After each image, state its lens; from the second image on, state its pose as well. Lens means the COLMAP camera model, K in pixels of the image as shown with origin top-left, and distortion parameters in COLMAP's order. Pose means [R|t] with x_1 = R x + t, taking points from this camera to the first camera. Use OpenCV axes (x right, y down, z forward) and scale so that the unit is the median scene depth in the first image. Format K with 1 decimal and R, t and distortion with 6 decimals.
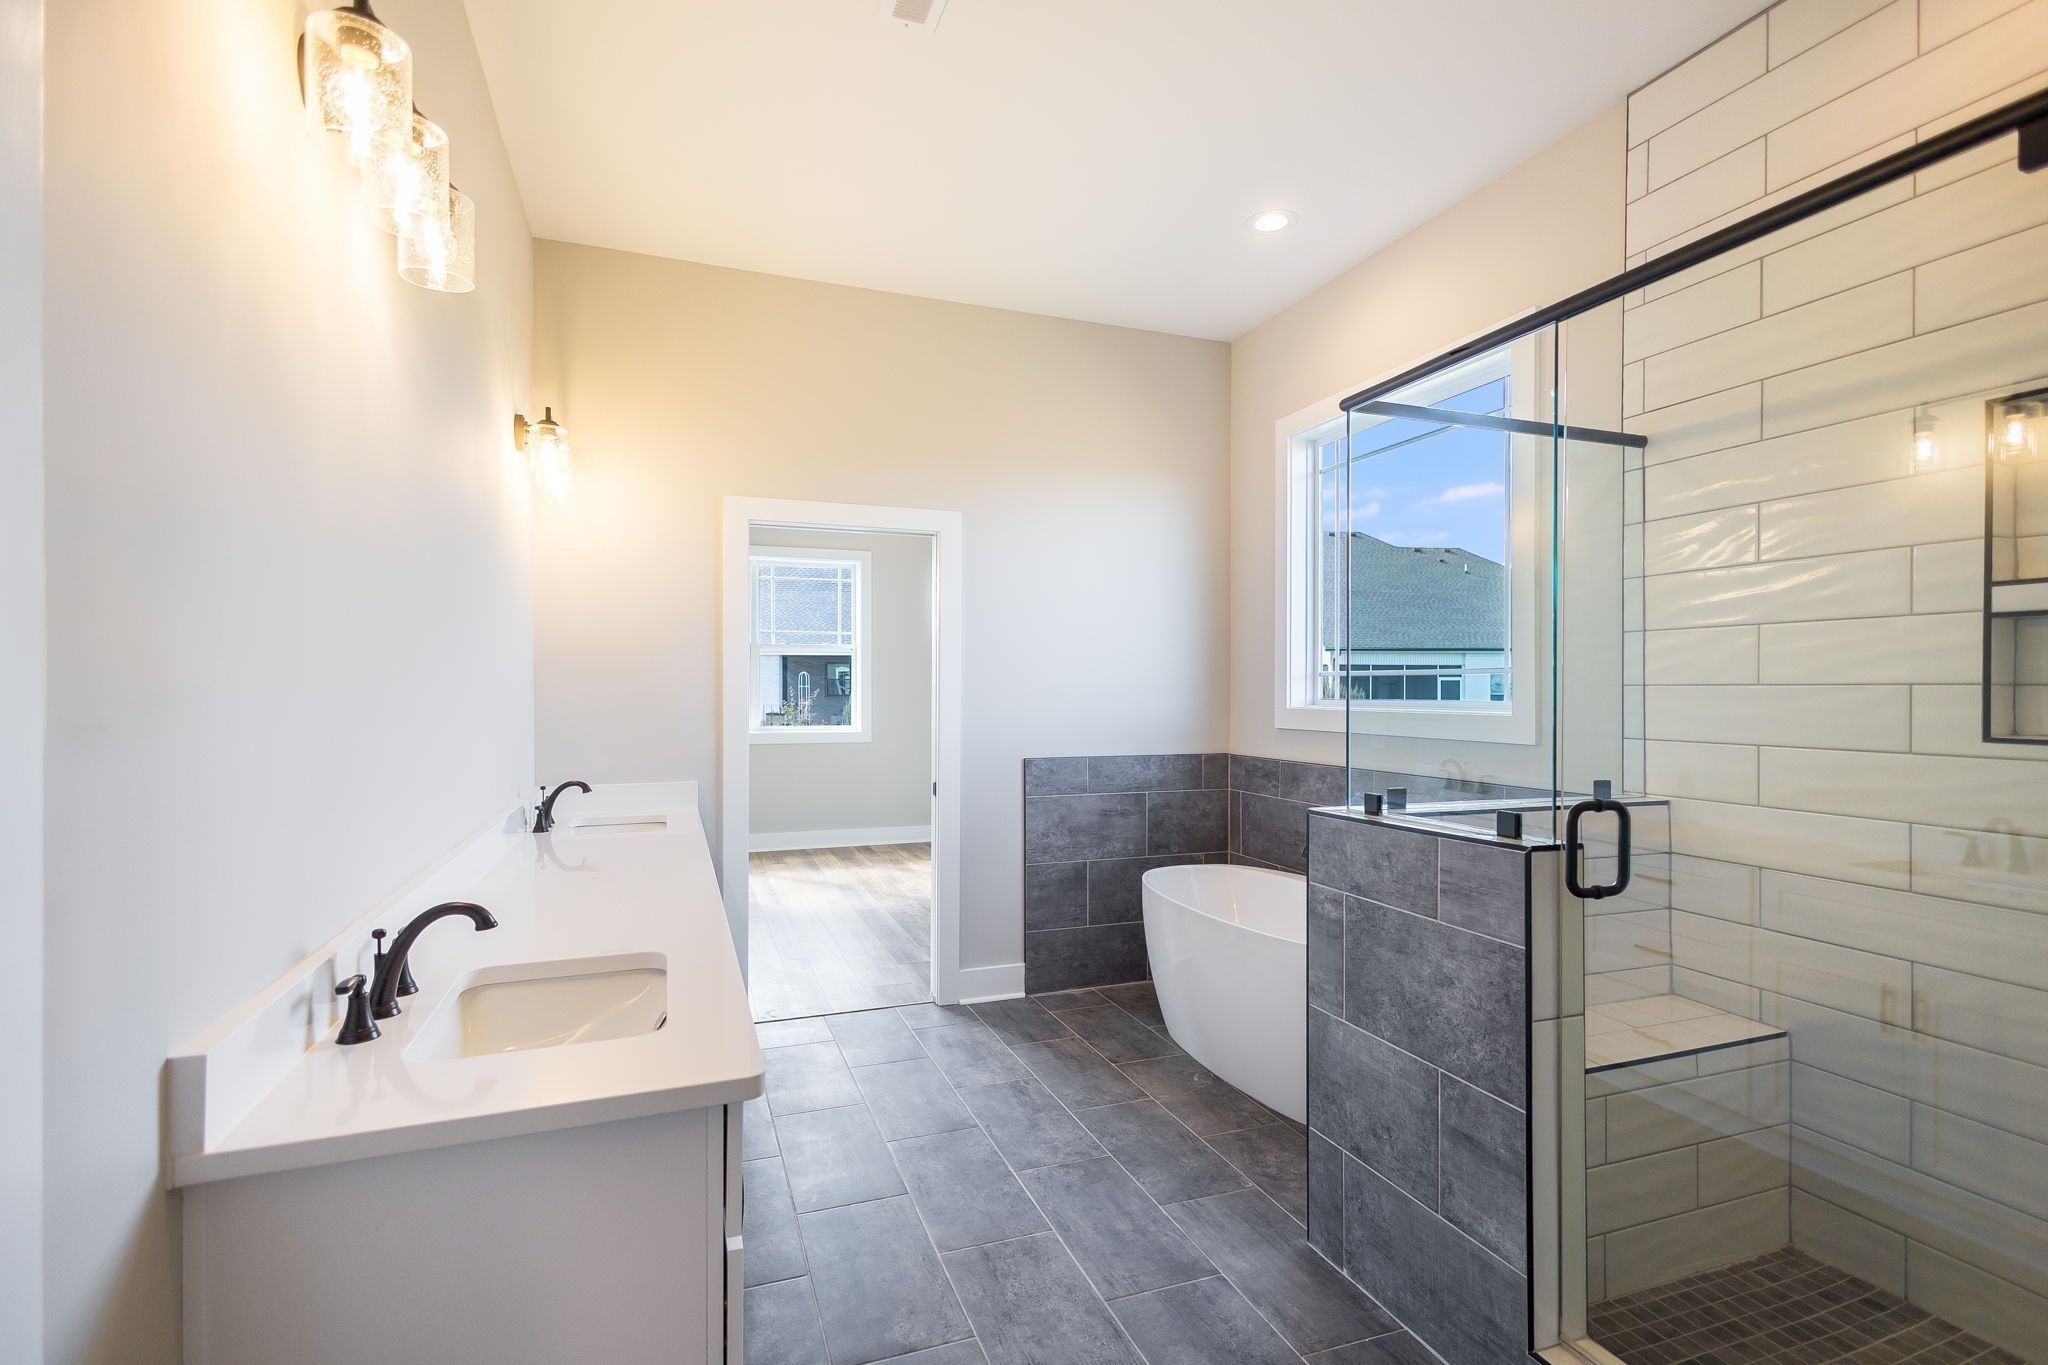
lens RADIAL K [[975.1, 0, 992.1], [0, 975.1, 686.8], [0, 0, 1]] dist [0.015766, -0.002980]
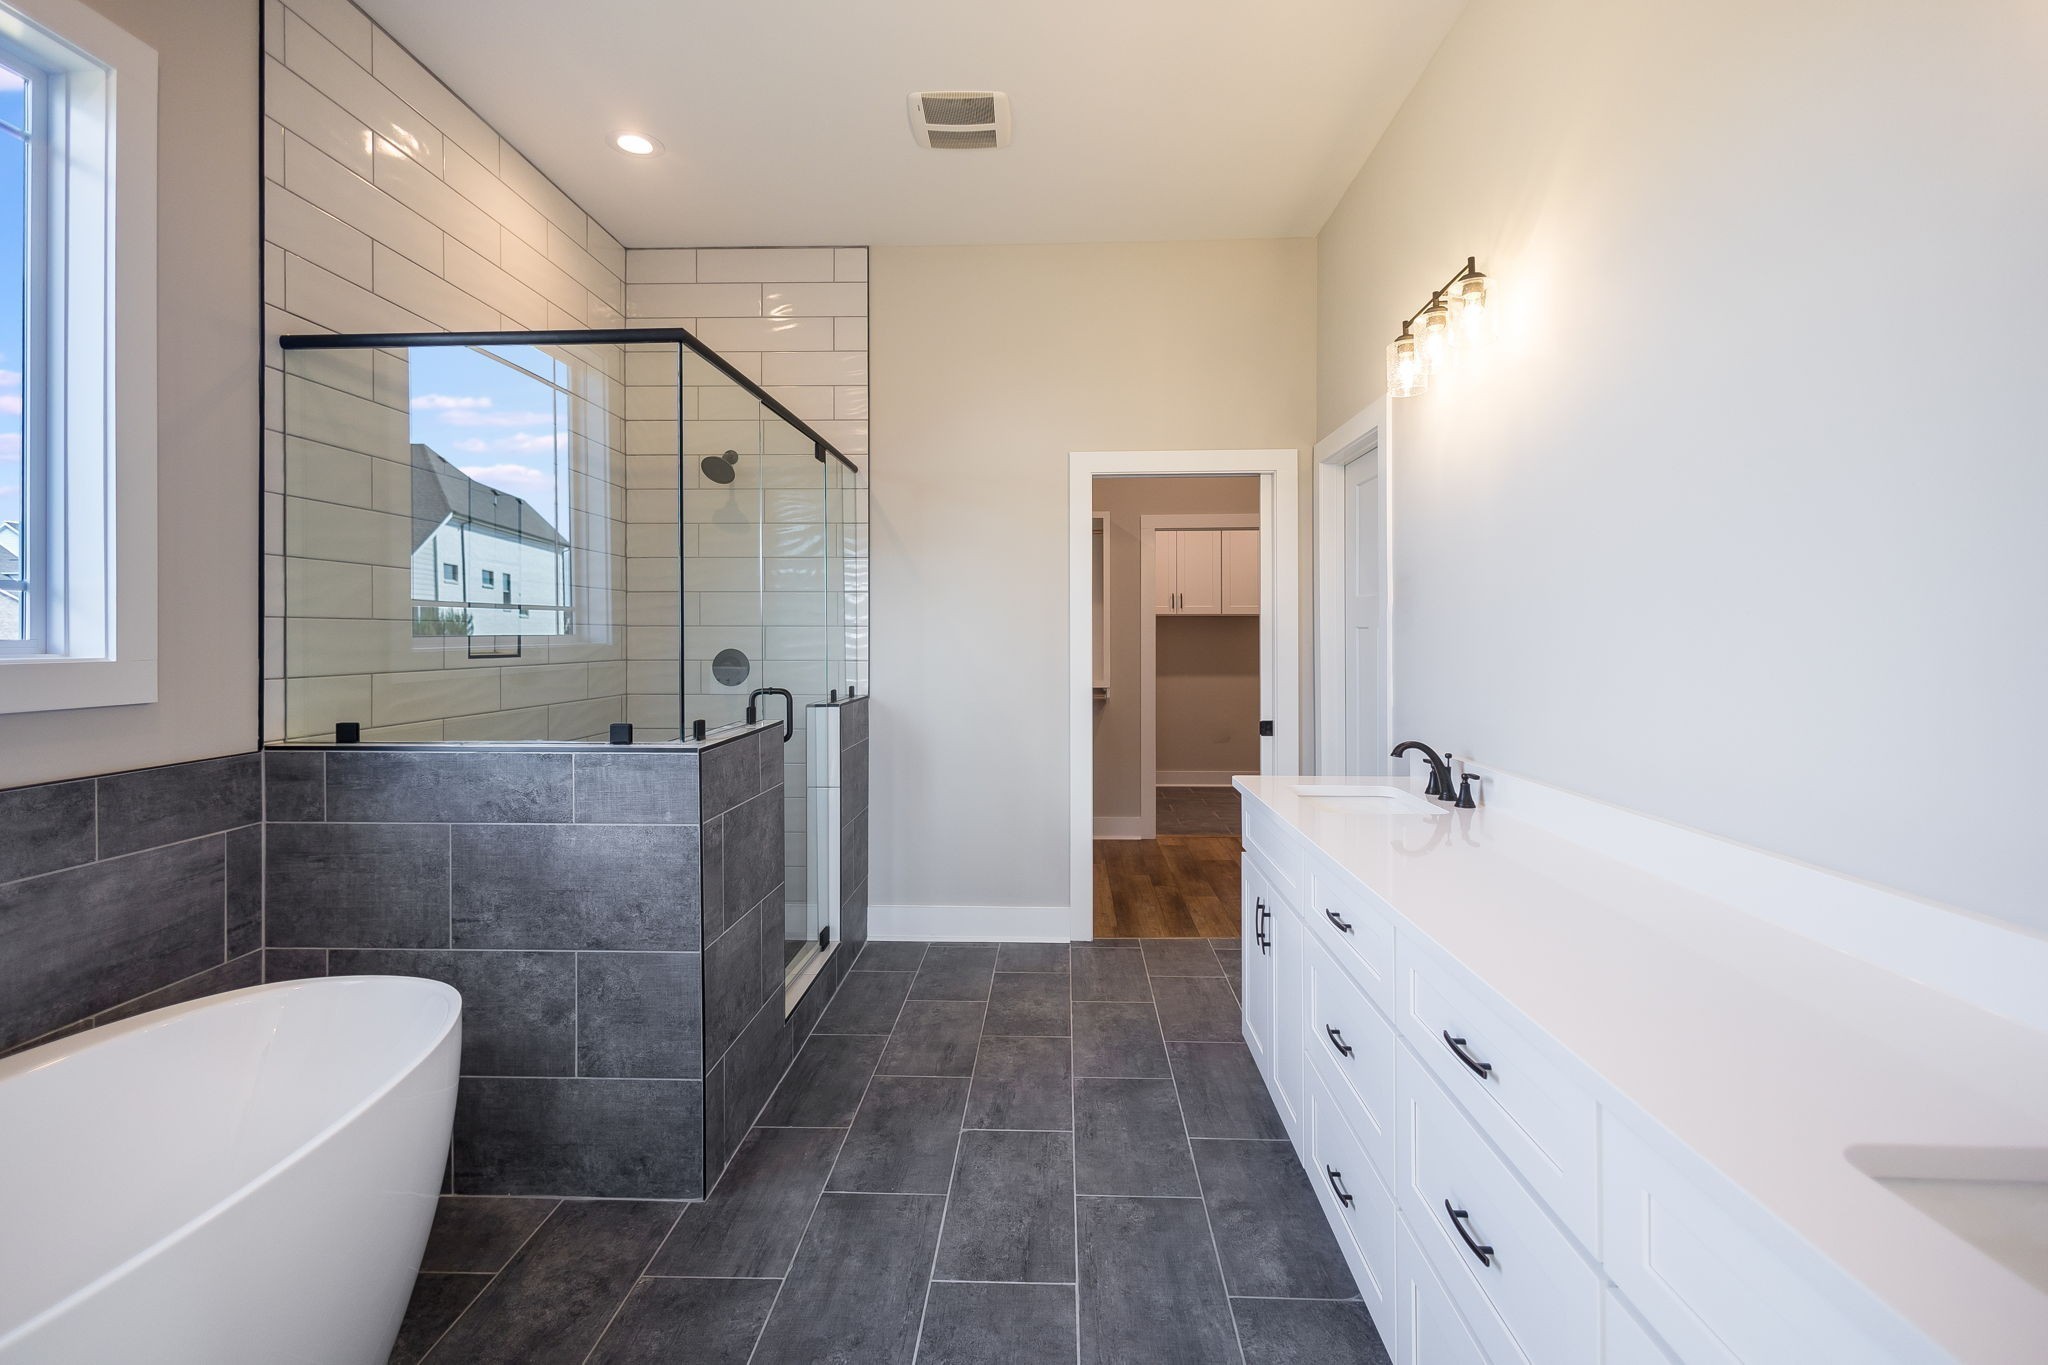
lens RADIAL K [[975.1, 0, 1033.3], [0, 975.1, 642.3], [0, 0, 1]] dist [0.015766, -0.002980]
pose [[-0.940075, -0.004320, 0.340941, -0.308579], [-0.001240, 0.999956, 0.009252, 0.012754], [-0.340967, 0.008274, -0.940039, 1.815280]]
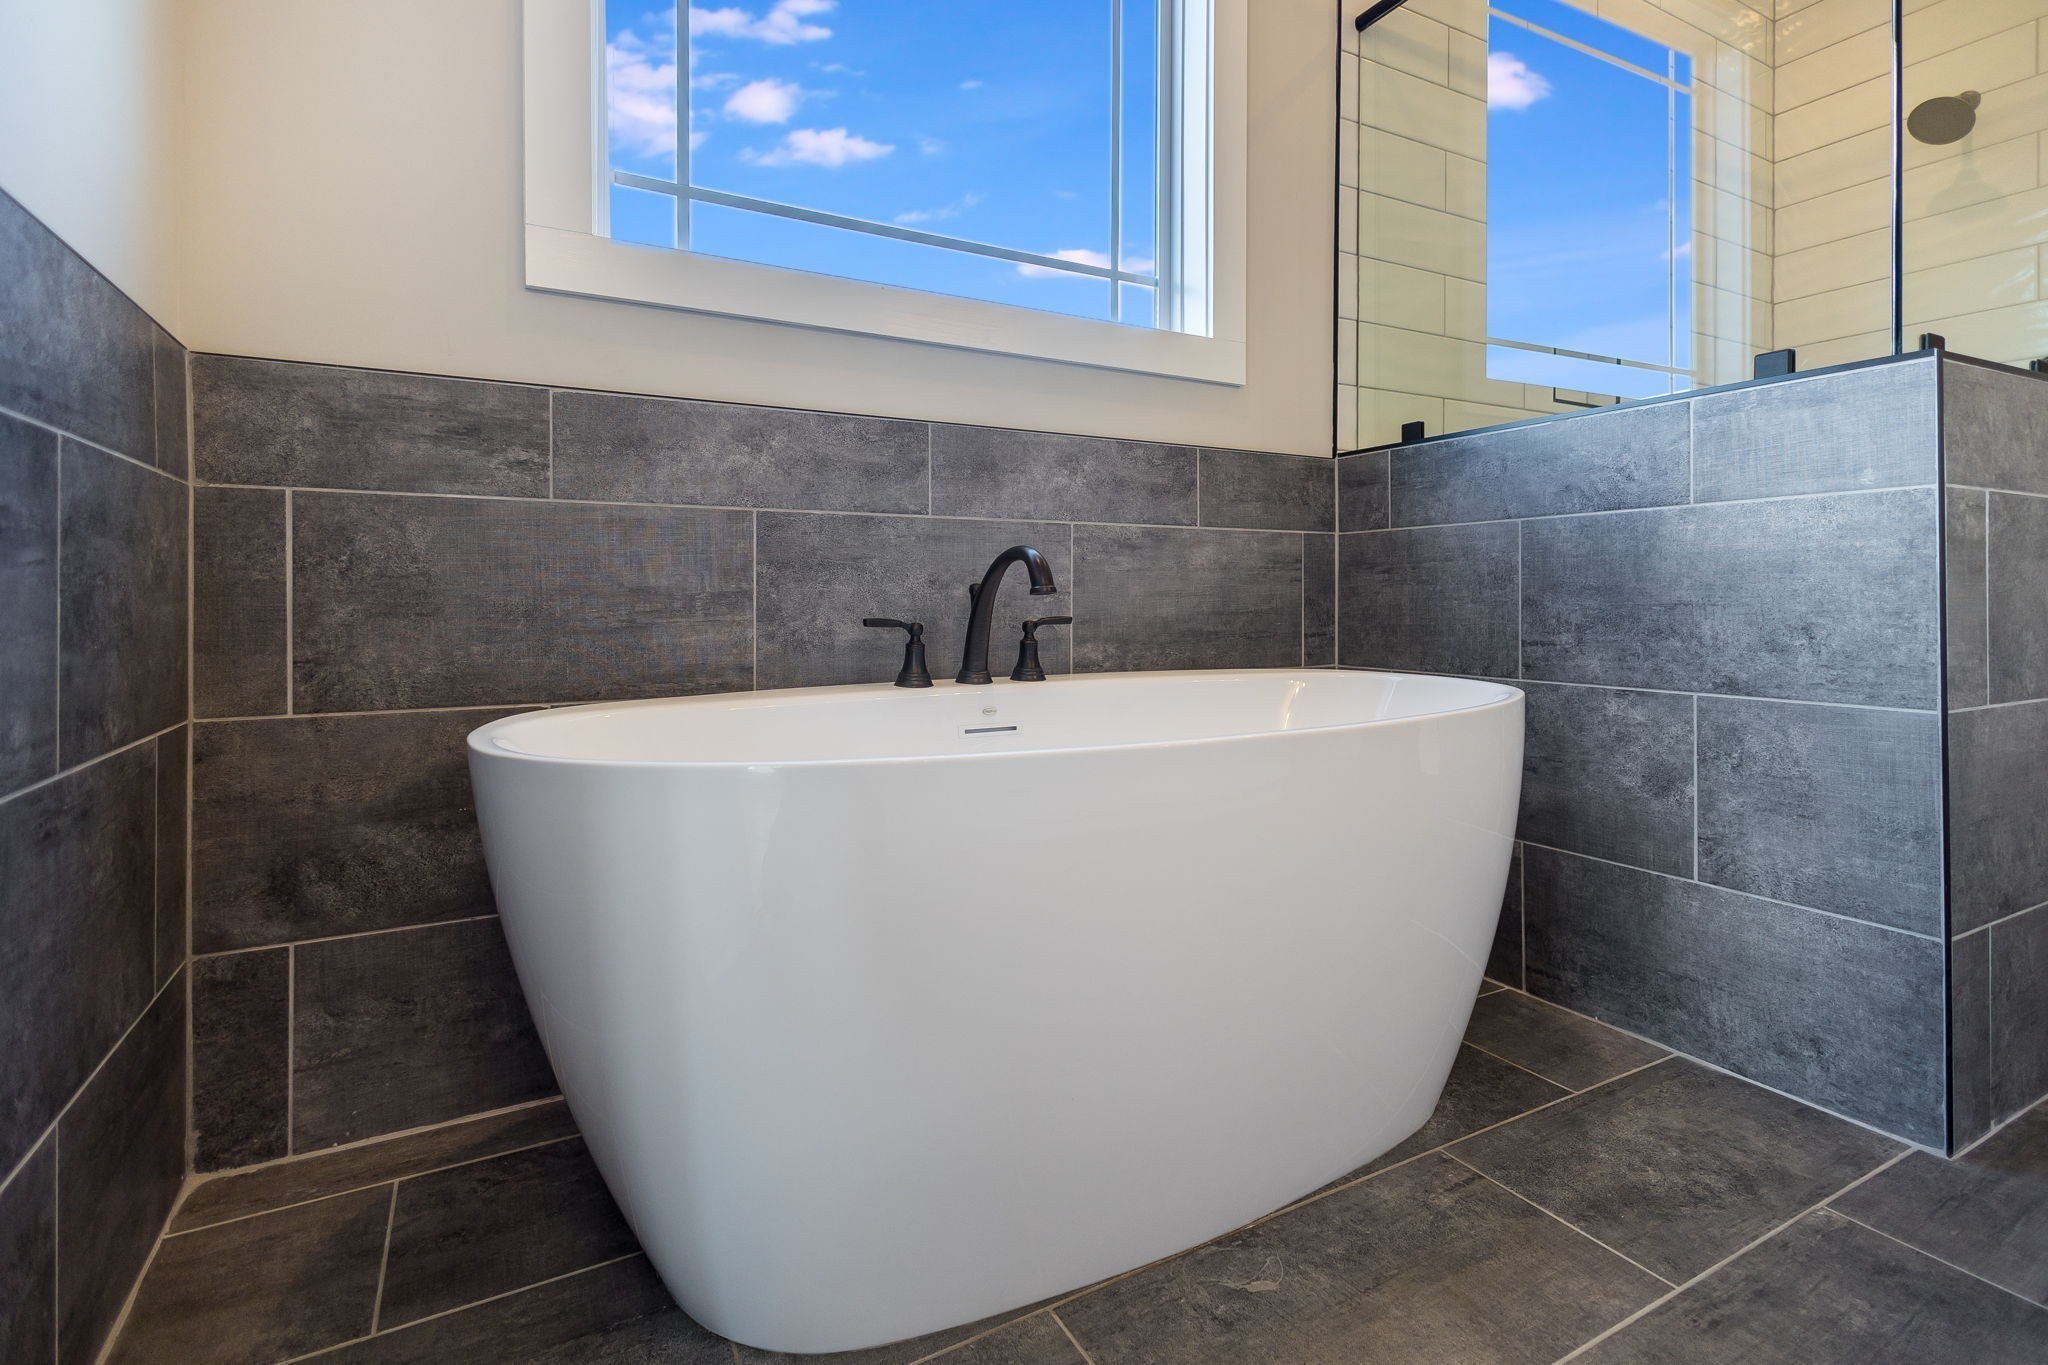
lens RADIAL K [[975.1, 0, 1029.4], [0, 975.1, 608.1], [0, 0, 1]] dist [0.015766, -0.002980]
pose [[-0.188210, -0.005893, 0.982111, -0.112664], [0.002389, 0.999976, 0.006458, 0.266658], [-0.982126, 0.003562, -0.188191, 1.619411]]
